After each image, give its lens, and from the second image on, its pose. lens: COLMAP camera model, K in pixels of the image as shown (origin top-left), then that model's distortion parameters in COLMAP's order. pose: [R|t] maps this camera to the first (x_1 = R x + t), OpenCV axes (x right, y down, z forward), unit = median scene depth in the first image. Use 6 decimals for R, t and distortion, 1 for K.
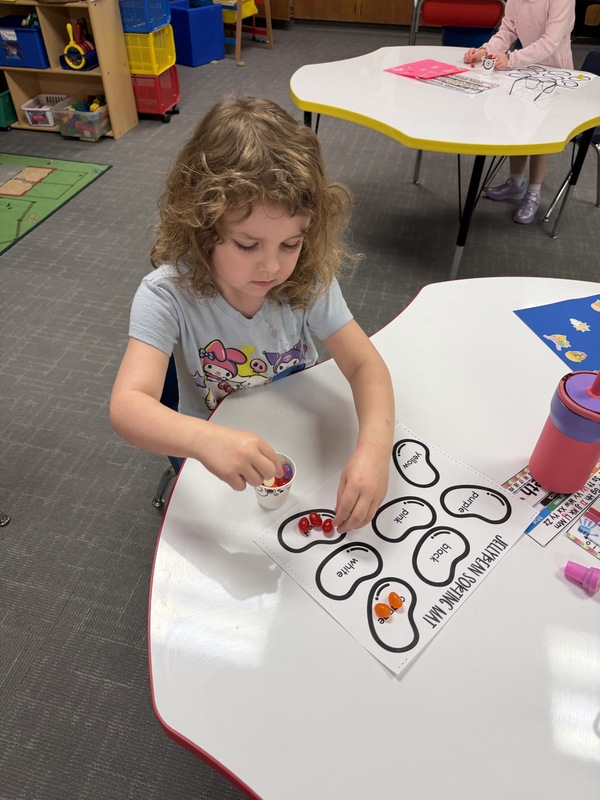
lens RADIAL K [[573.1, 0, 294.8], [0, 573.1, 387.9], [0, 0, 1]] dist [-0.006370, 0.000034]
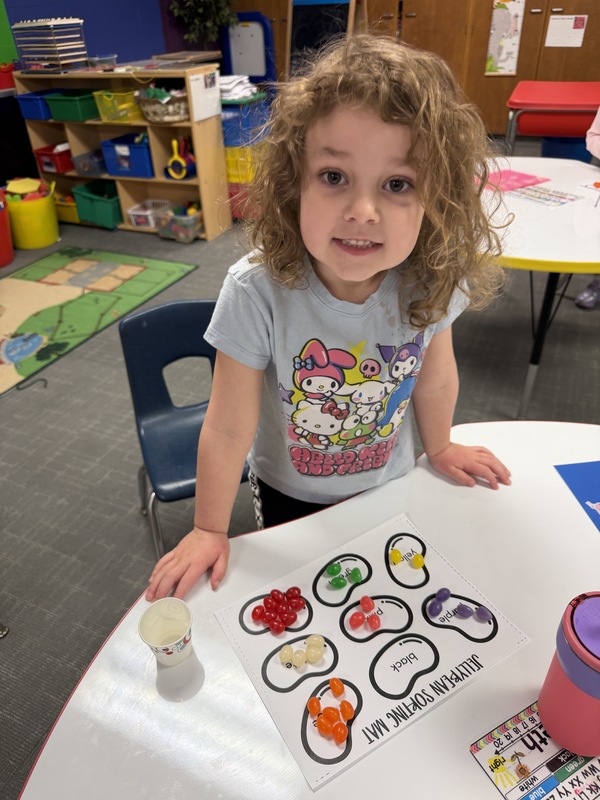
lens RADIAL K [[573.1, 0, 294.8], [0, 573.1, 387.9], [0, 0, 1]] dist [-0.006370, 0.000034]
pose [[0.982993, 0.059302, -0.173803, 0.071116], [-0.084185, 0.986639, -0.139488, -0.049191], [0.163209, 0.151748, 0.974851, 0.054880]]
